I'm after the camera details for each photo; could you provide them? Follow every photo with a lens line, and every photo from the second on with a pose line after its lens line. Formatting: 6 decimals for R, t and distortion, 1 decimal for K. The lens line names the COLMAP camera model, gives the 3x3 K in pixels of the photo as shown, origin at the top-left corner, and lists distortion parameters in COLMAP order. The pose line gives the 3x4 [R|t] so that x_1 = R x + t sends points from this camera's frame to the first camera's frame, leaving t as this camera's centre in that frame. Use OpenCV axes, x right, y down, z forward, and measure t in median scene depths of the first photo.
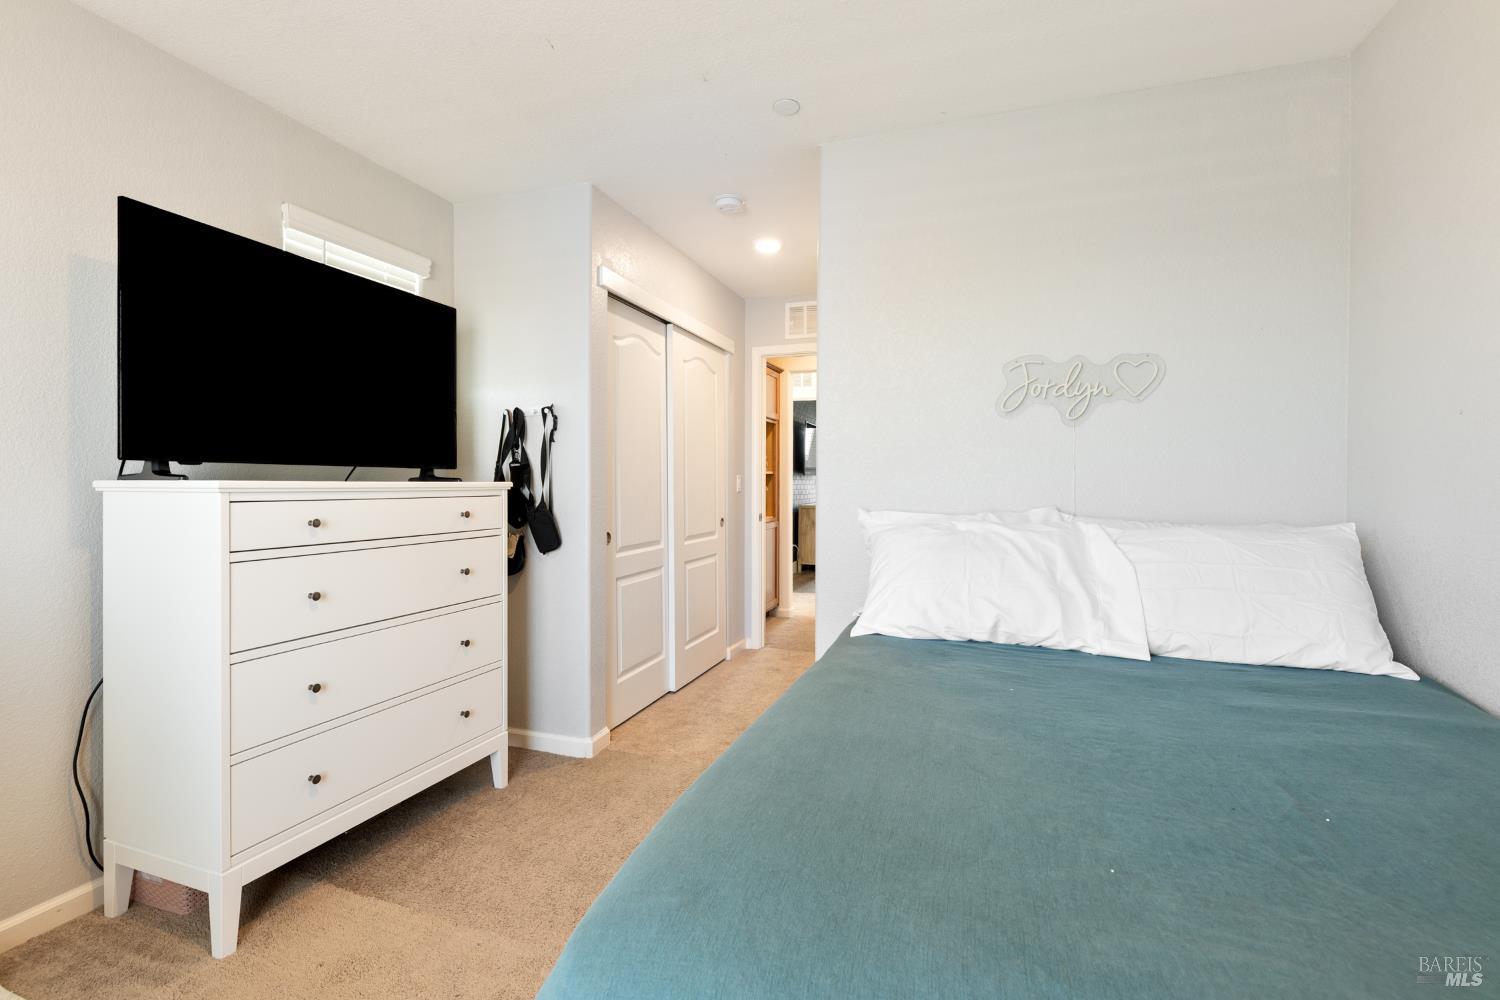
lens RADIAL K [[676.4, 0, 748.4], [0, 676.4, 487.9], [0, 0, 1]] dist [-0.001109, 0.000209]
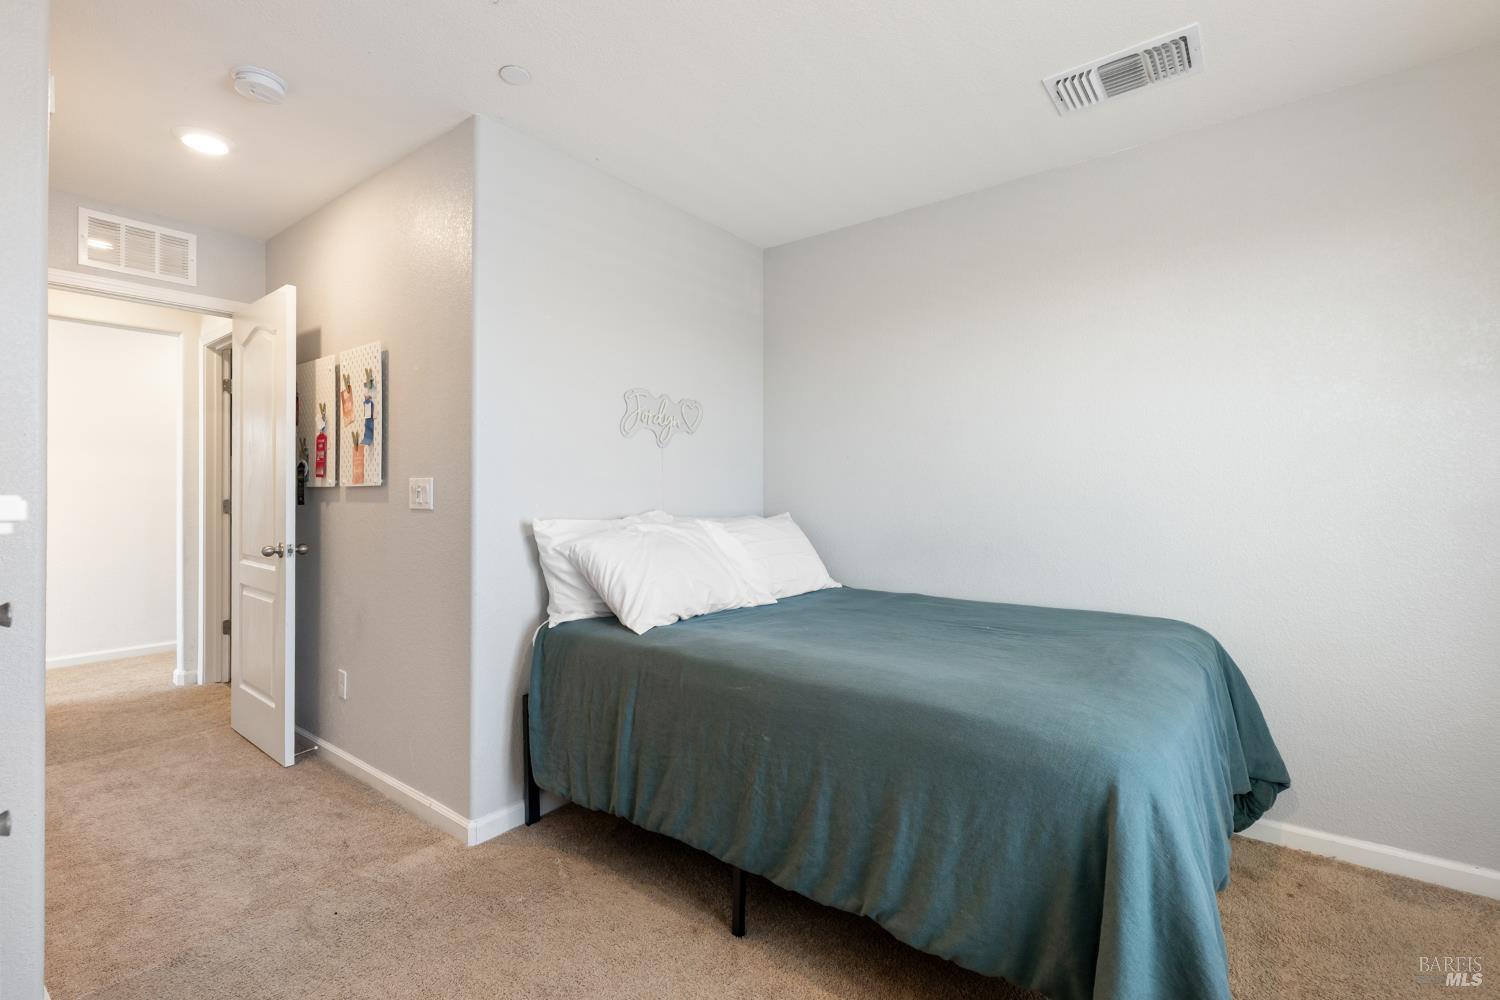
lens RADIAL K [[676.4, 0, 750.8], [0, 676.4, 496.6], [0, 0, 1]] dist [-0.001109, 0.000209]
pose [[0.305519, -0.014010, 0.952083, -0.715895], [0.012527, 0.999864, 0.010693, -0.009358], [-0.952104, 0.008659, 0.305653, 0.435064]]
